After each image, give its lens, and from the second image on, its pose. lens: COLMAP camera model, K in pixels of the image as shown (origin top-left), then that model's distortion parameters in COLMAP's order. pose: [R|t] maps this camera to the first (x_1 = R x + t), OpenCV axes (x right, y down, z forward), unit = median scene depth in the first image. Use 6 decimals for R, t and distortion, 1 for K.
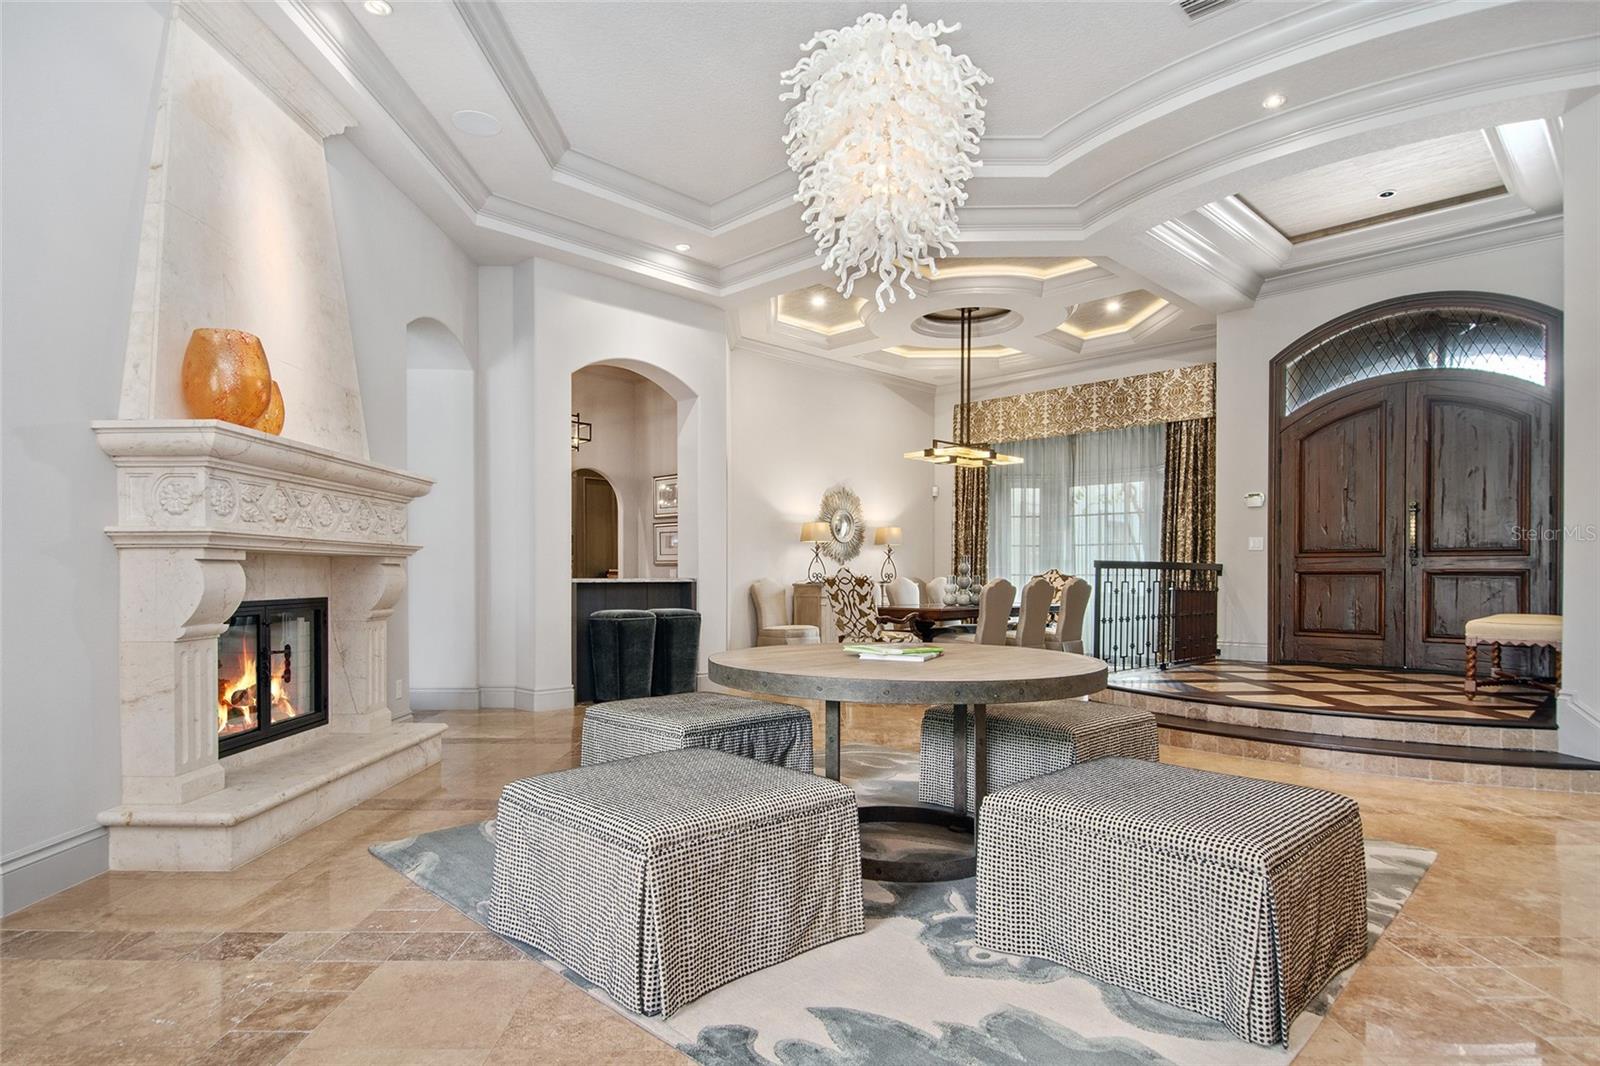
lens RADIAL K [[871.4, 0, 780.1], [0, 871.4, 573.4], [0, 0, 1]] dist [0.002370, 0.000887]
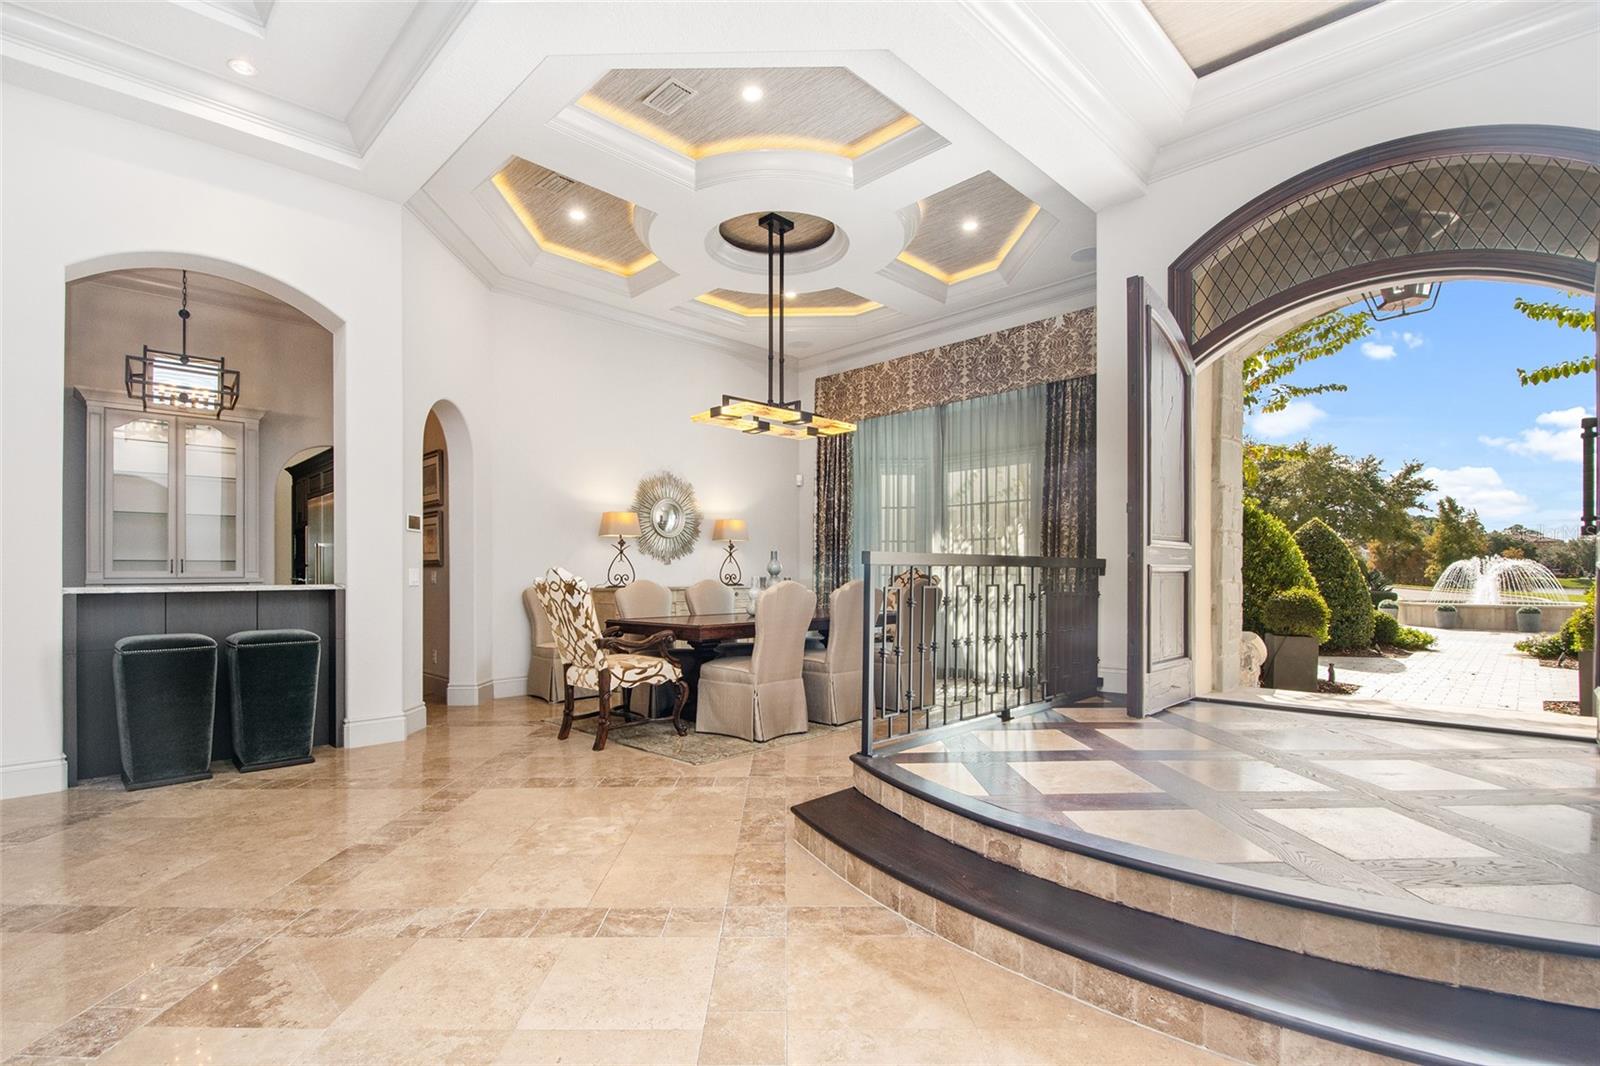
lens RADIAL K [[744.2, 0, 776.6], [0, 744.2, 581.5], [0, 0, 1]] dist [-0.002010, -0.001567]
pose [[0.999973, -0.006866, 0.002798, 0.194573], [0.006836, 0.999920, 0.010628, -0.000358], [-0.002871, -0.010608, 0.999940, 0.321331]]
